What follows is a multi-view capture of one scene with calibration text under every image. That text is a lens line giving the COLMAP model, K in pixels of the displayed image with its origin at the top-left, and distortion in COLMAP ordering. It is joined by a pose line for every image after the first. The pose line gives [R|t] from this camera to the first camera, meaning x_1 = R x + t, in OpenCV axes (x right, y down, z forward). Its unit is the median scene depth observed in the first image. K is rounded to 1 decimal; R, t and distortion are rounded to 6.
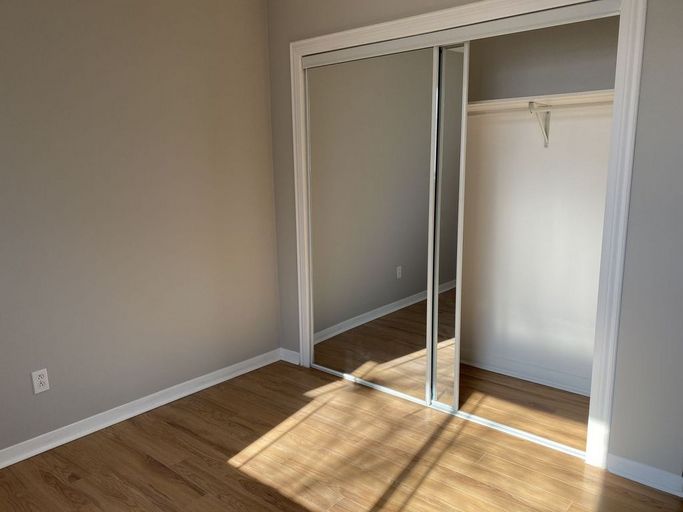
lens RADIAL K [[523.2, 0, 341.5], [0, 523.2, 256.1], [0, 0, 1]] dist [0.006041, 0.004652]
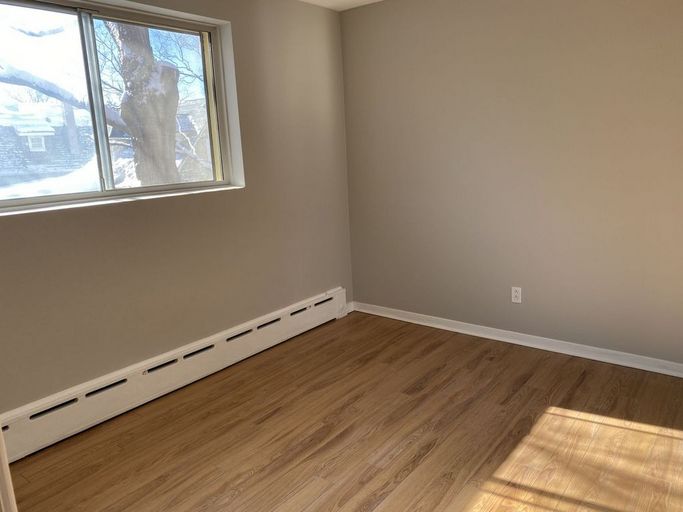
lens RADIAL K [[523.2, 0, 341.6], [0, 523.2, 256.2], [0, 0, 1]] dist [0.006041, 0.004652]
pose [[0.034528, 0.212259, -0.976603, 0.787381], [-0.135327, 0.969179, 0.205860, -0.094397], [0.990199, 0.125053, 0.062188, 0.426131]]
